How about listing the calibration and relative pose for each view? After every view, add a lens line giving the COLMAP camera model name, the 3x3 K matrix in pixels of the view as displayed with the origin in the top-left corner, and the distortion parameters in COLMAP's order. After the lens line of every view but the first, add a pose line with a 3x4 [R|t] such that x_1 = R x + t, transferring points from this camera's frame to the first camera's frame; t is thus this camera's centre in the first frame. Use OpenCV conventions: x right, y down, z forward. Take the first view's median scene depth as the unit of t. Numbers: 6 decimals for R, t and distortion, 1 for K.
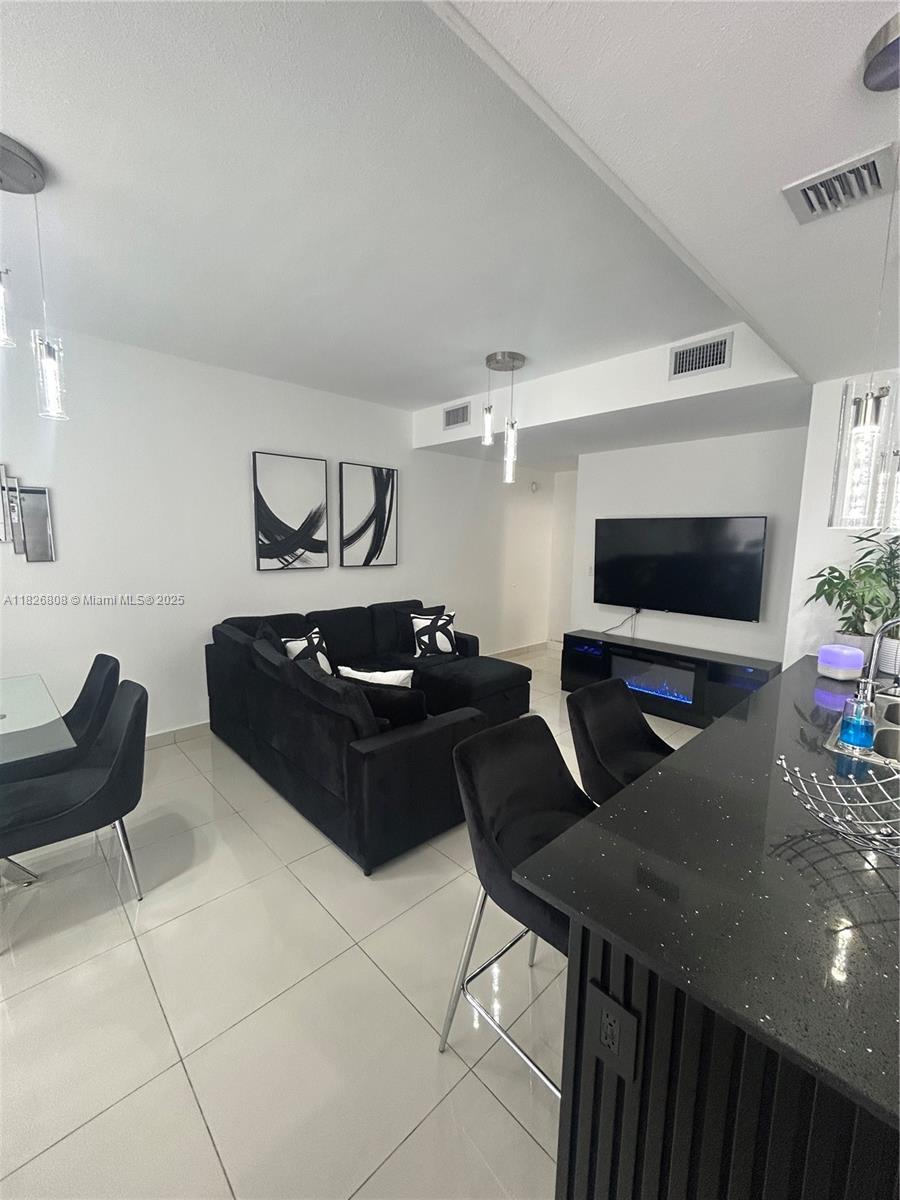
lens RADIAL K [[486.5, 0, 455.0], [0, 486.5, 603.7], [0, 0, 1]] dist [0.000815, -0.000186]
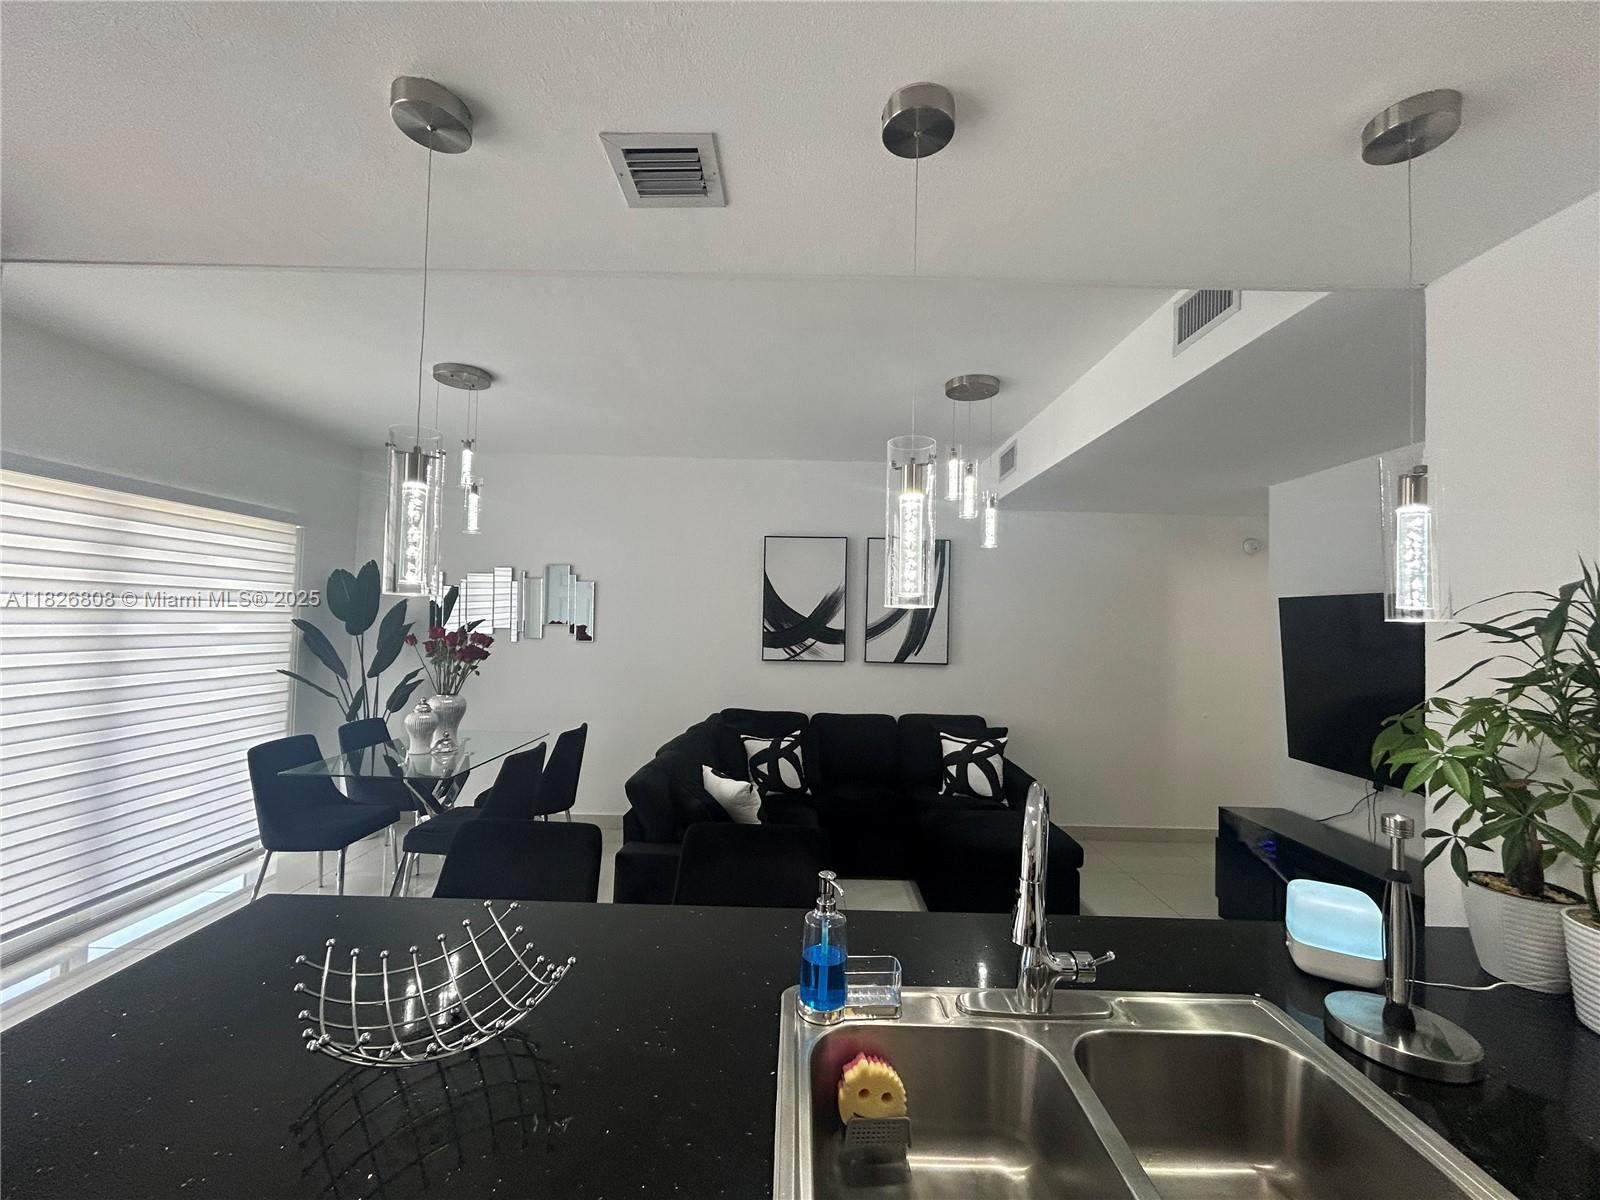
lens RADIAL K [[648.7, 0, 800.0], [0, 648.7, 600.0], [0, 0, 1]] dist [0.000815, -0.000186]
pose [[0.717248, -0.018911, -0.696561, 0.452756], [-0.110817, 0.983814, -0.140818, -0.013611], [0.687950, 0.178192, 0.703543, 0.145050]]
